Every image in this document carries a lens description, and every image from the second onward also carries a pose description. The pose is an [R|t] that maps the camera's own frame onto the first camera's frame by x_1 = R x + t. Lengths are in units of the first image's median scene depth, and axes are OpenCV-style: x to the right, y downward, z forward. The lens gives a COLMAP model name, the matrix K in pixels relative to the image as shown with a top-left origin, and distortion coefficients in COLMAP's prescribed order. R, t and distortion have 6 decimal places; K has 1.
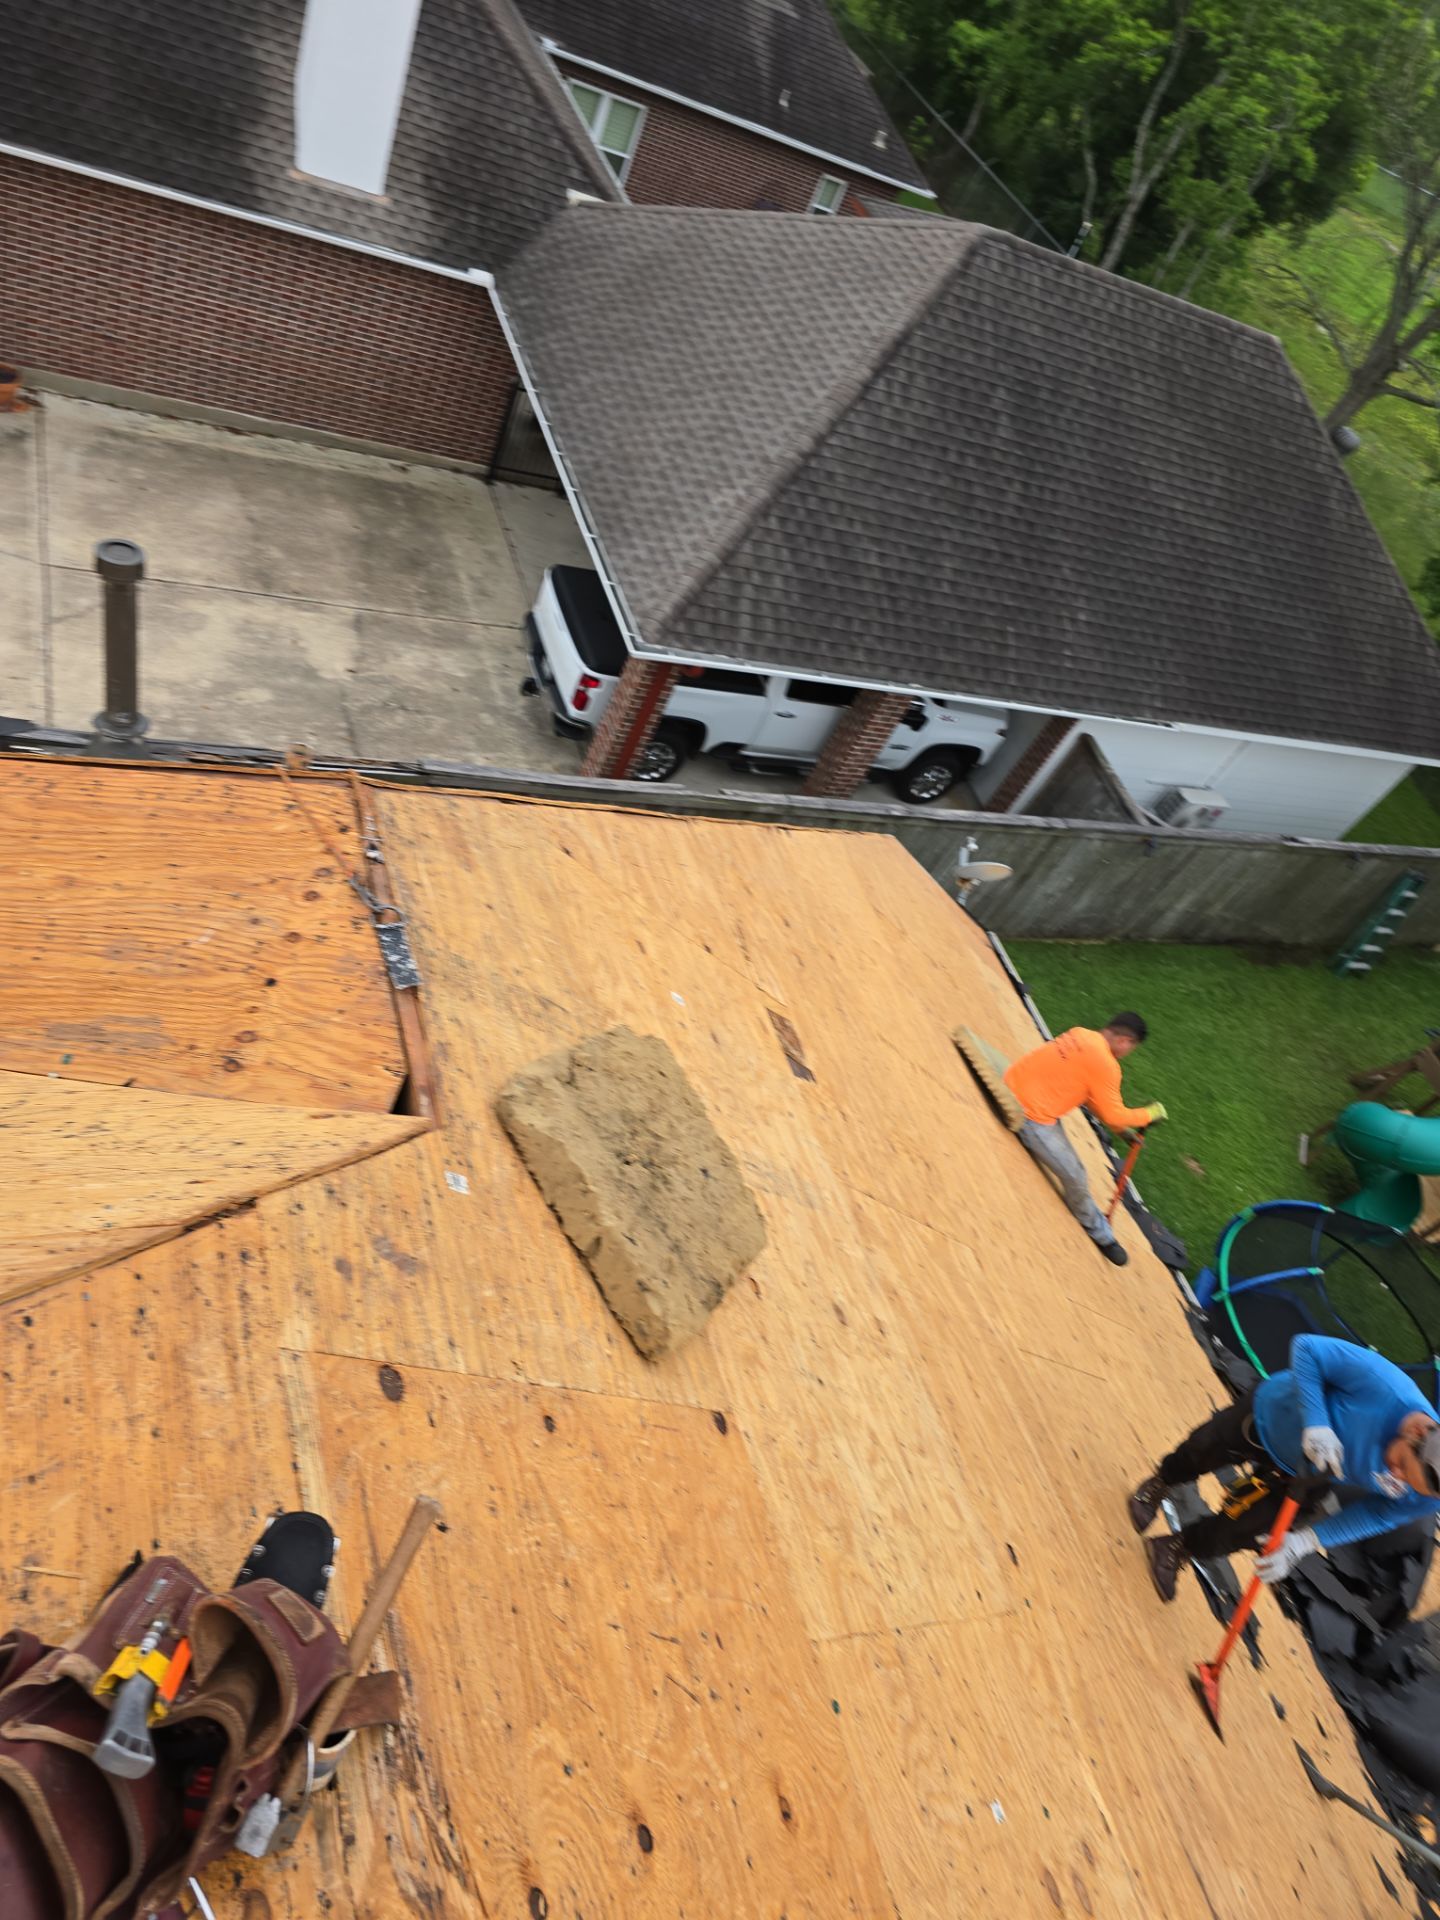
lens RADIAL K [[1307.2, 0, 736.7], [0, 1307.2, 1035.5], [0, 0, 1]] dist [-0.000585, -0.002133]
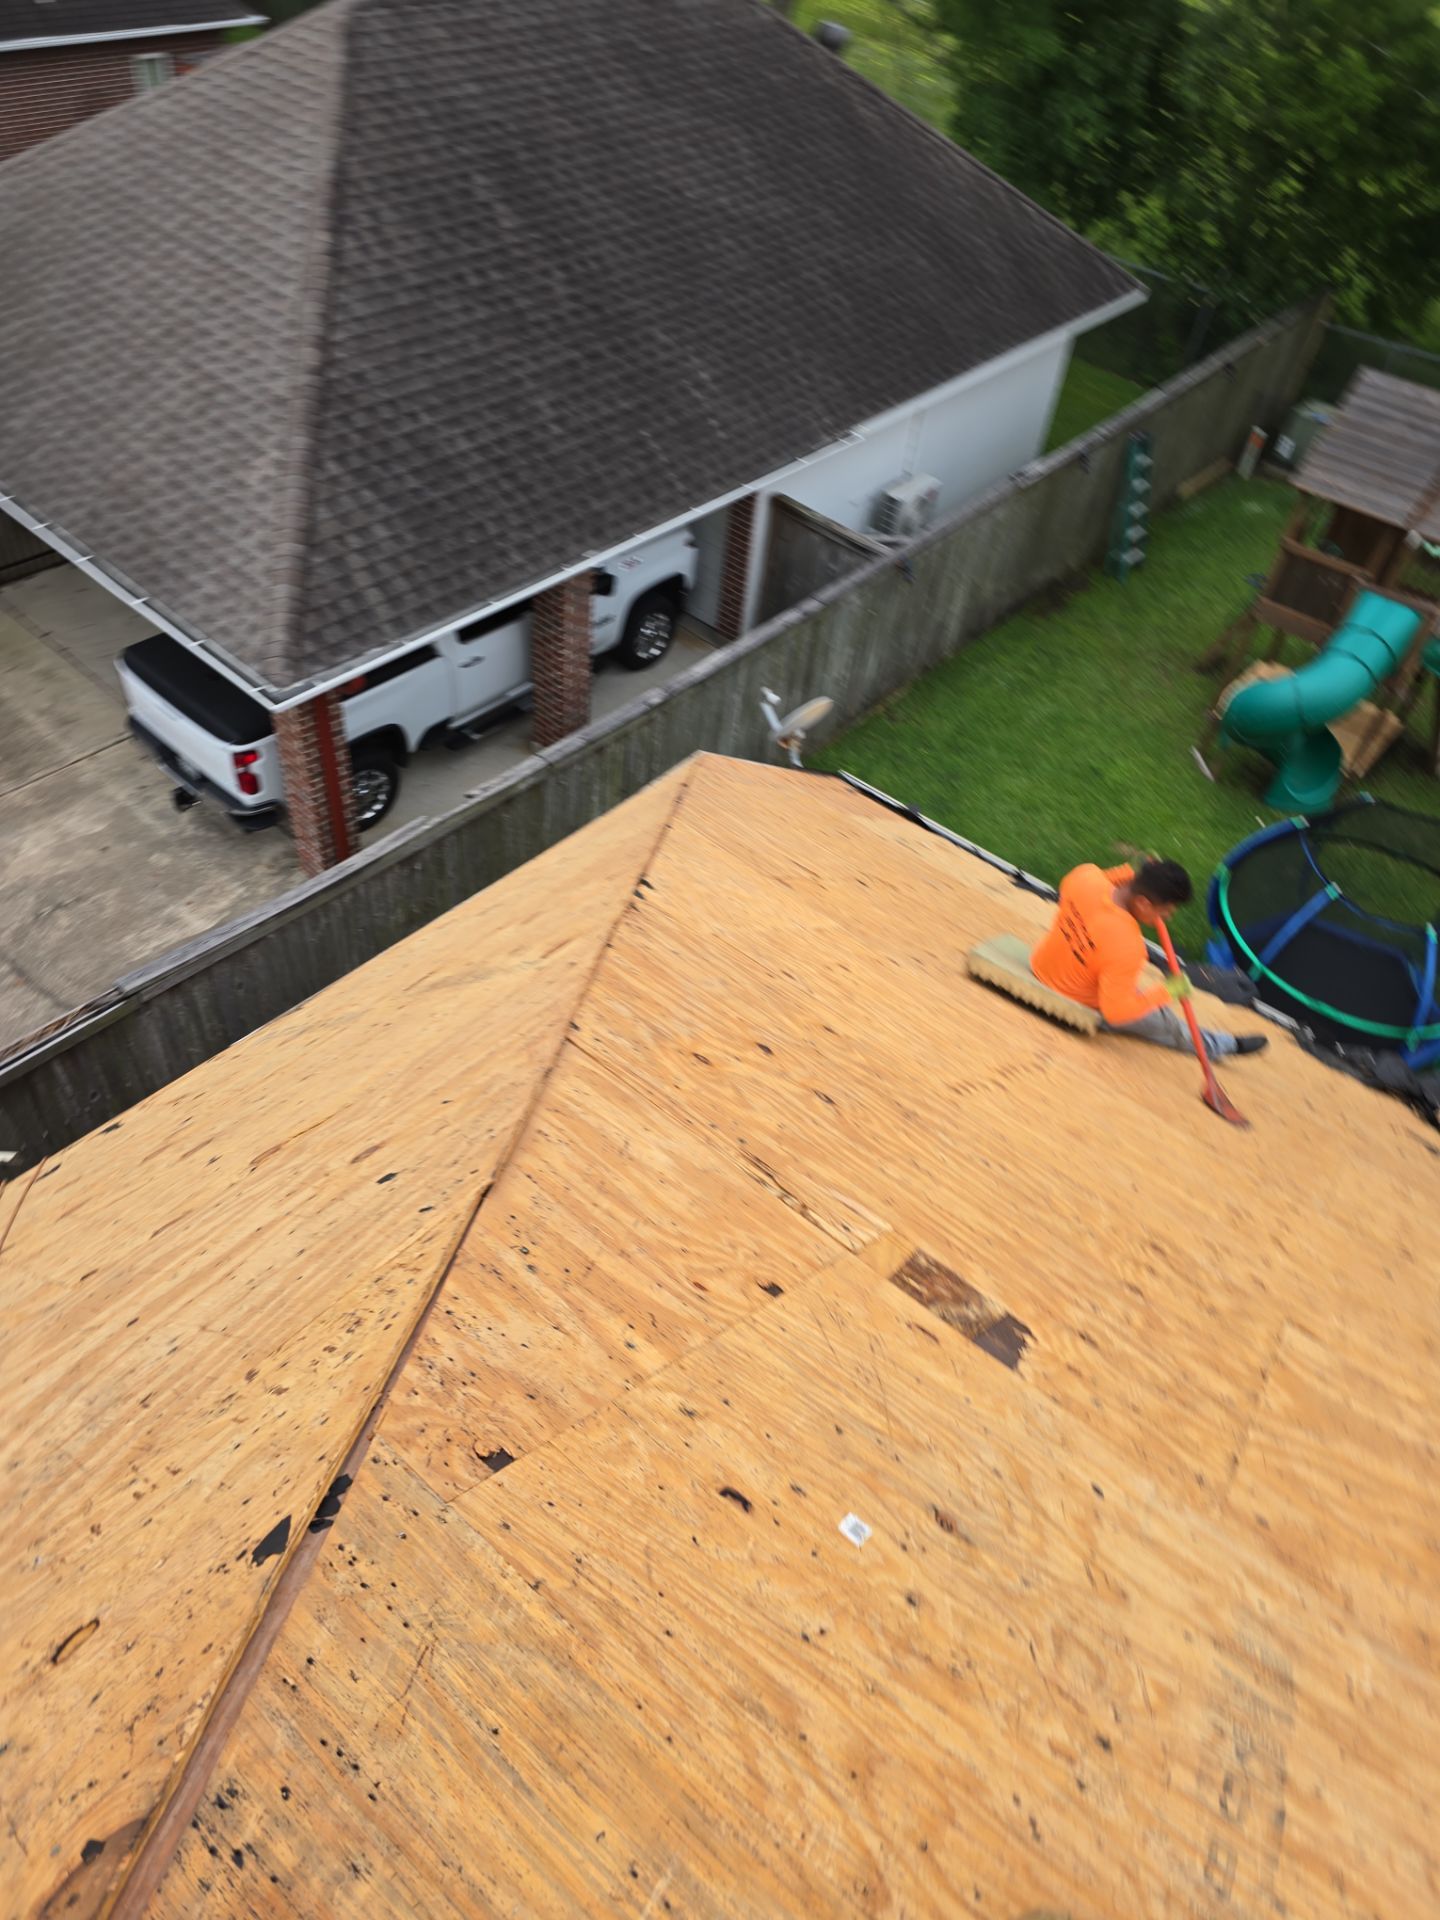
lens RADIAL K [[1288.1, 0, 714.1], [0, 1288.1, 966.7], [0, 0, 1]] dist [0.057051, -0.049618]
pose [[0.838370, -0.539364, 0.078882, -0.003187], [0.532310, 0.841244, 0.094628, -0.083282], [-0.117398, -0.037344, 0.992383, 0.166500]]
